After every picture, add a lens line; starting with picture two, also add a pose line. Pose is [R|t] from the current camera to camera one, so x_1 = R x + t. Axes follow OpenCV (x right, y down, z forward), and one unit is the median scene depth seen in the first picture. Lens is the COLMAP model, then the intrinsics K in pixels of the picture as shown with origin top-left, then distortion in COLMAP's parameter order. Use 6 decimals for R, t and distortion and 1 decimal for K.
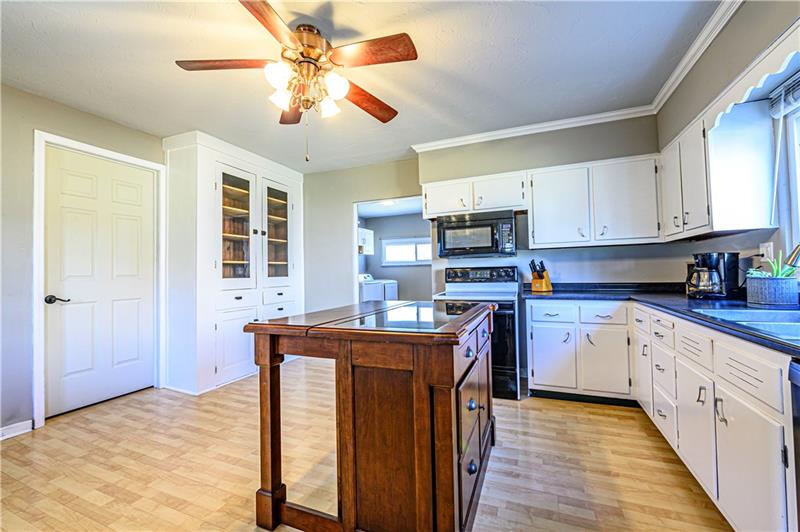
lens RADIAL K [[325.4, 0, 400.0], [0, 325.4, 266.0], [0, 0, 1]] dist [-0.000422, -0.000021]
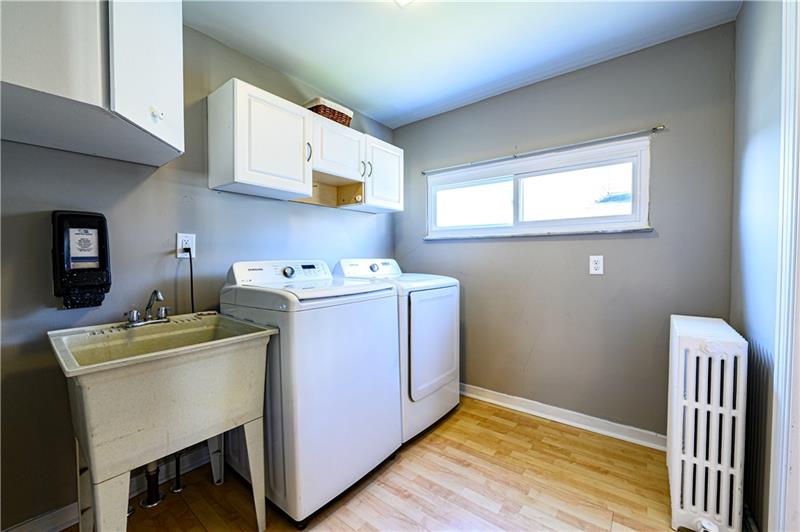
lens RADIAL K [[325.4, 0, 400.0], [0, 325.4, 266.0], [0, 0, 1]] dist [-0.000422, -0.000021]
pose [[0.962765, 0.025775, -0.269108, 0.051519], [-0.009812, 0.998120, 0.060497, 0.019712], [0.270161, -0.055604, 0.961208, 1.302006]]
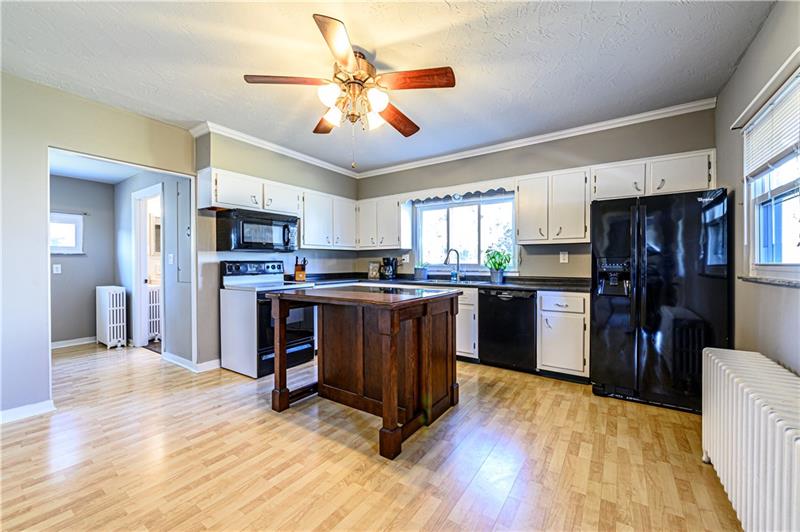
lens RADIAL K [[319.0, 0, 400.5], [0, 319.0, 263.4], [0, 0, 1]] dist [-0.002030, -0.000264]
pose [[0.217626, 0.021400, 0.975798, -0.743308], [-0.021367, 0.999624, -0.017157, 0.021790], [-0.975798, -0.017117, 0.218001, 0.316929]]
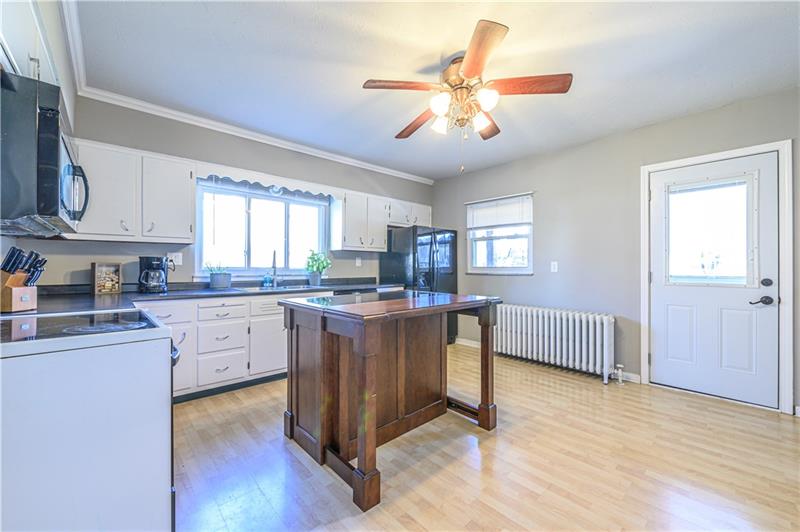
lens RADIAL K [[319.0, 0, 400.5], [0, 319.0, 263.4], [0, 0, 1]] dist [-0.002030, -0.000264]
pose [[-0.901256, 0.020171, 0.432817, -0.314133], [0.007525, 0.999494, -0.030911, 0.020879], [-0.433222, -0.024601, -0.900951, 1.172610]]
